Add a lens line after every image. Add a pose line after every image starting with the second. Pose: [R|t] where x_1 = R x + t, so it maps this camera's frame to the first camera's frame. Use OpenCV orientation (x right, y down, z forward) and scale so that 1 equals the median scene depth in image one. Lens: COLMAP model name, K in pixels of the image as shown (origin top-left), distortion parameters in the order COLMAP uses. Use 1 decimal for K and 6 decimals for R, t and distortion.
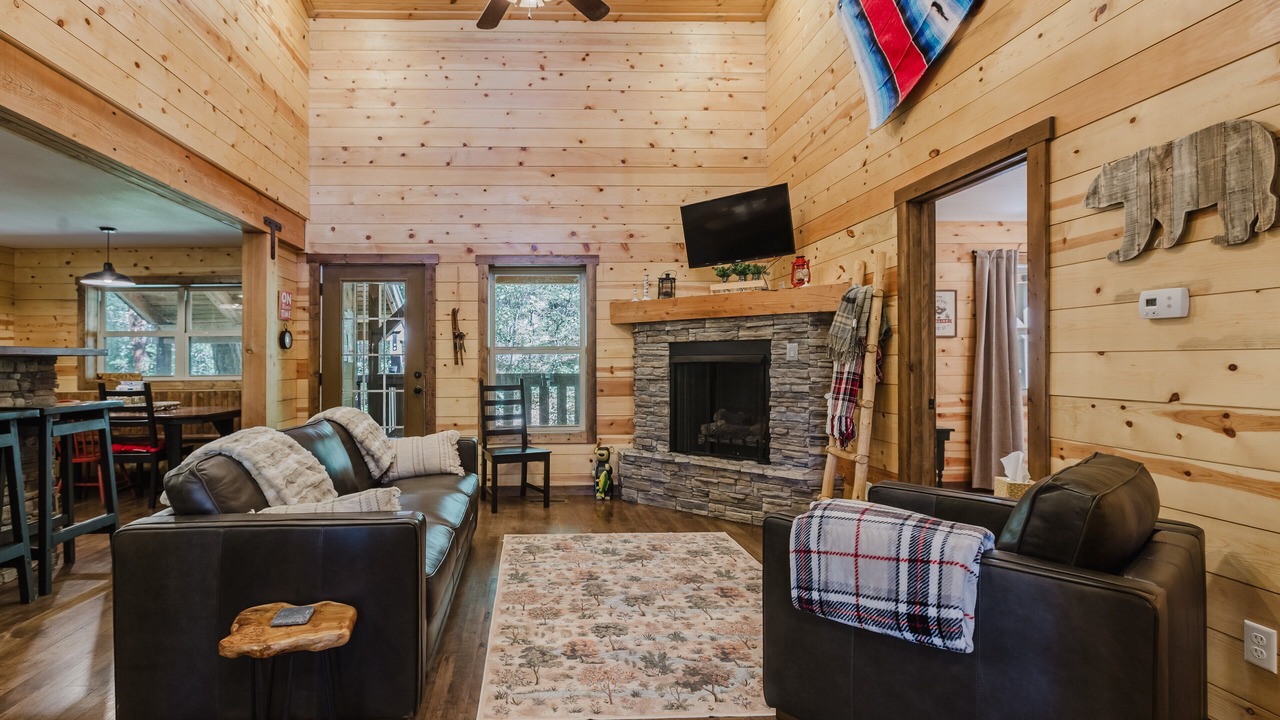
lens RADIAL K [[597.5, 0, 659.9], [0, 597.5, 354.9], [0, 0, 1]] dist [0.000786, 0.000071]
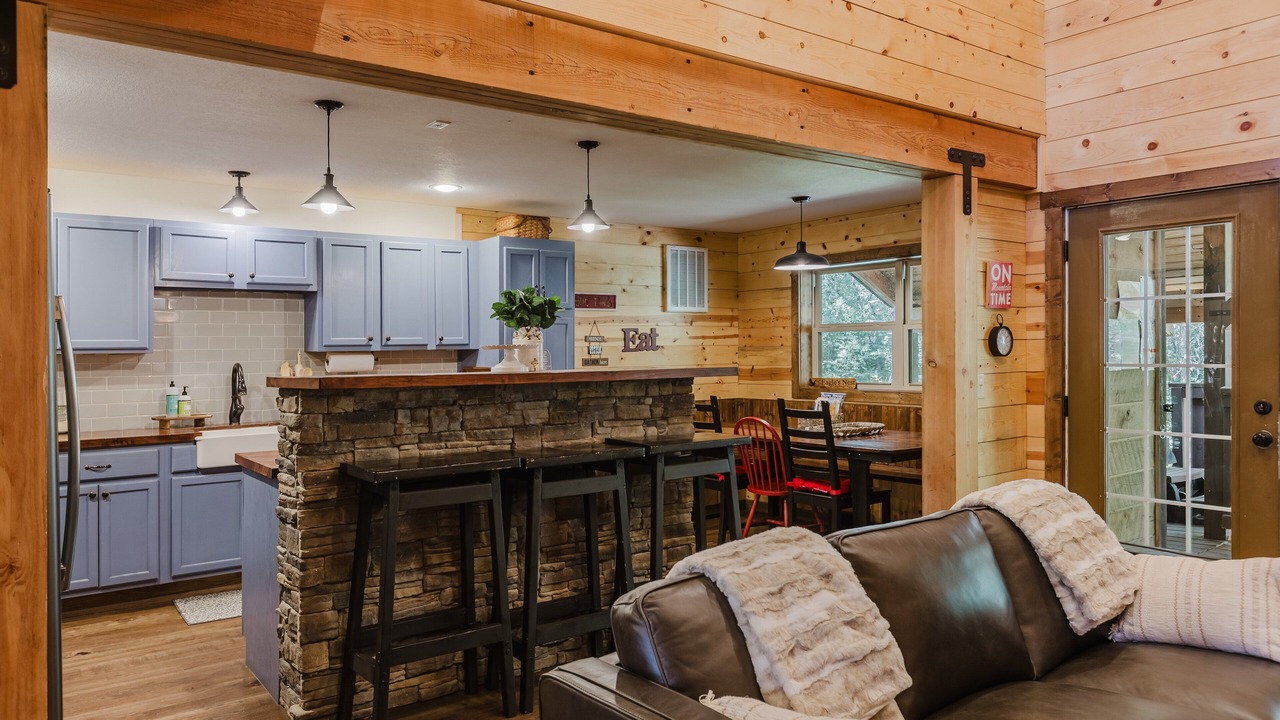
lens RADIAL K [[900.1, 0, 640.1], [0, 900.1, 318.5], [0, 0, 1]] dist [-0.000058, -0.001911]
pose [[0.440129, 0.000903, -0.897934, 0.040364], [0.002470, 0.999994, 0.002216, -0.056695], [0.897931, -0.003193, 0.440124, 0.292329]]
